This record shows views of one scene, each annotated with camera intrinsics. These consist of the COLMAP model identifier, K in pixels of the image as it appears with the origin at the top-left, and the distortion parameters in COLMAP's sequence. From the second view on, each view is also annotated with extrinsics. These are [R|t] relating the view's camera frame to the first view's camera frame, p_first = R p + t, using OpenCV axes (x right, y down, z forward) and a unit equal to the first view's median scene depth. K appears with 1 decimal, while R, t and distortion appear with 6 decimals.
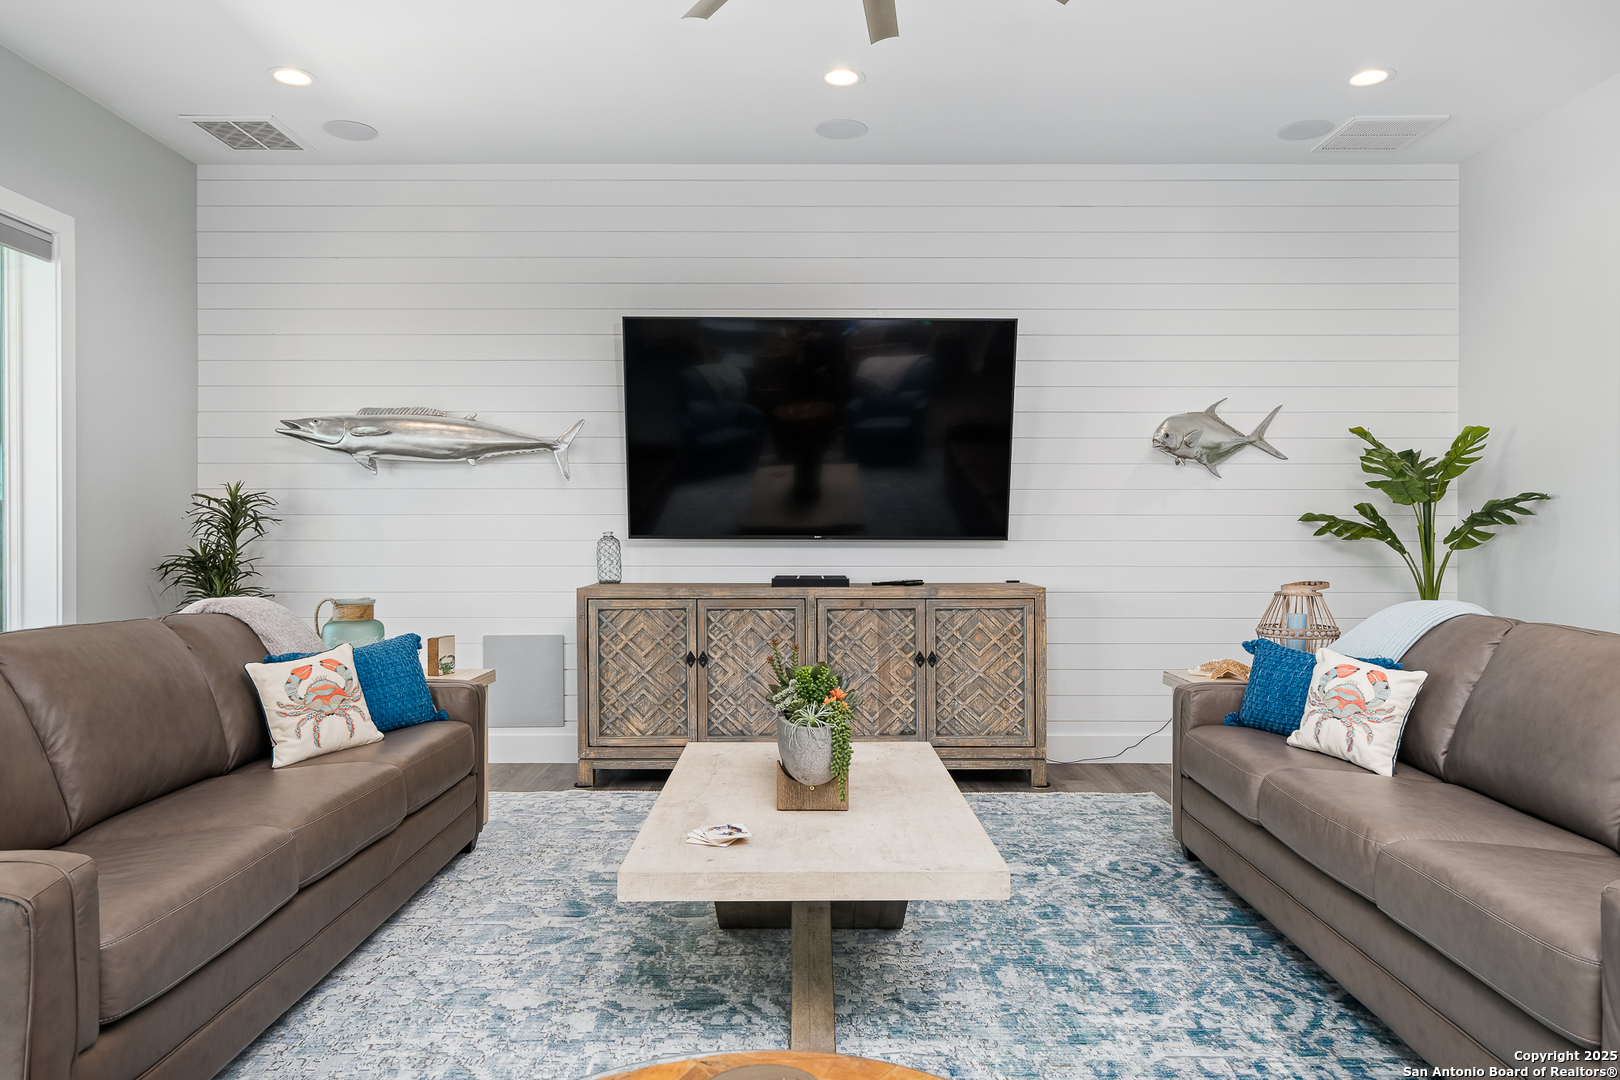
lens RADIAL K [[1016.0, 0, 809.7], [0, 1016.0, 536.9], [0, 0, 1]] dist [0.000888, -0.000824]
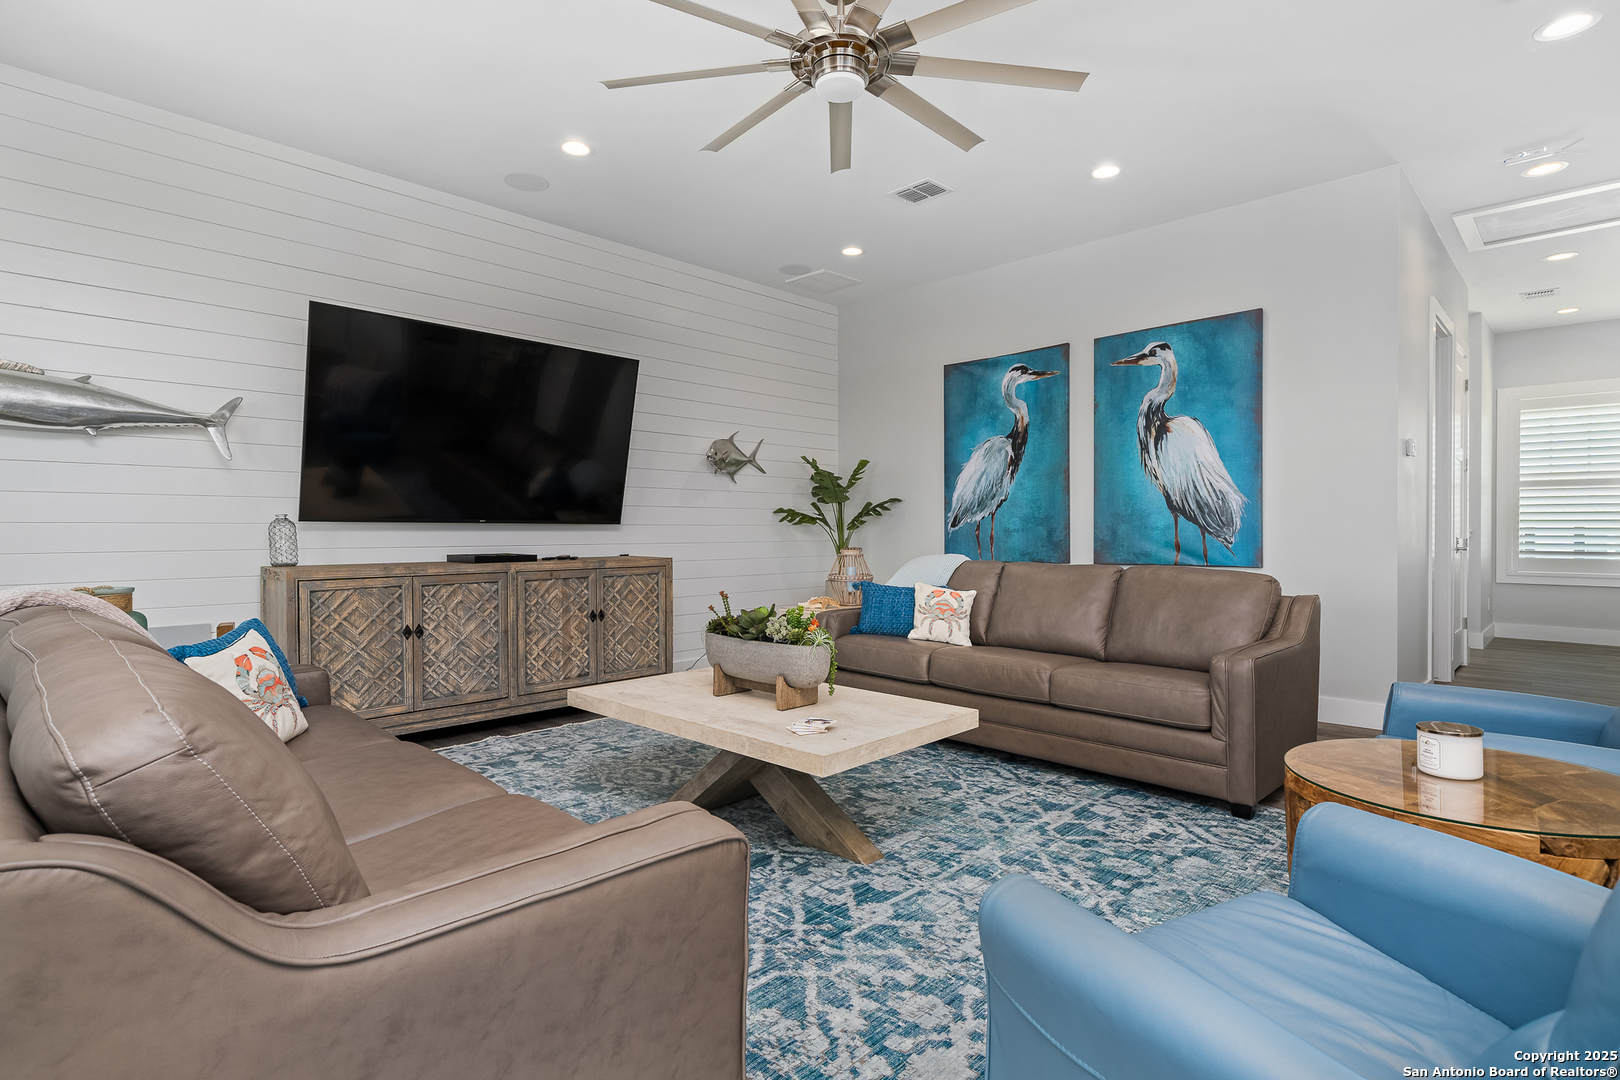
lens RADIAL K [[781.2, 0, 794.4], [0, 781.2, 534.5], [0, 0, 1]] dist [-0.002407, -0.000324]
pose [[0.720393, -0.005955, 0.693540, -0.390446], [0.001195, 0.999972, 0.007344, 0.010474], [-0.693565, -0.004462, 0.720381, 0.114117]]
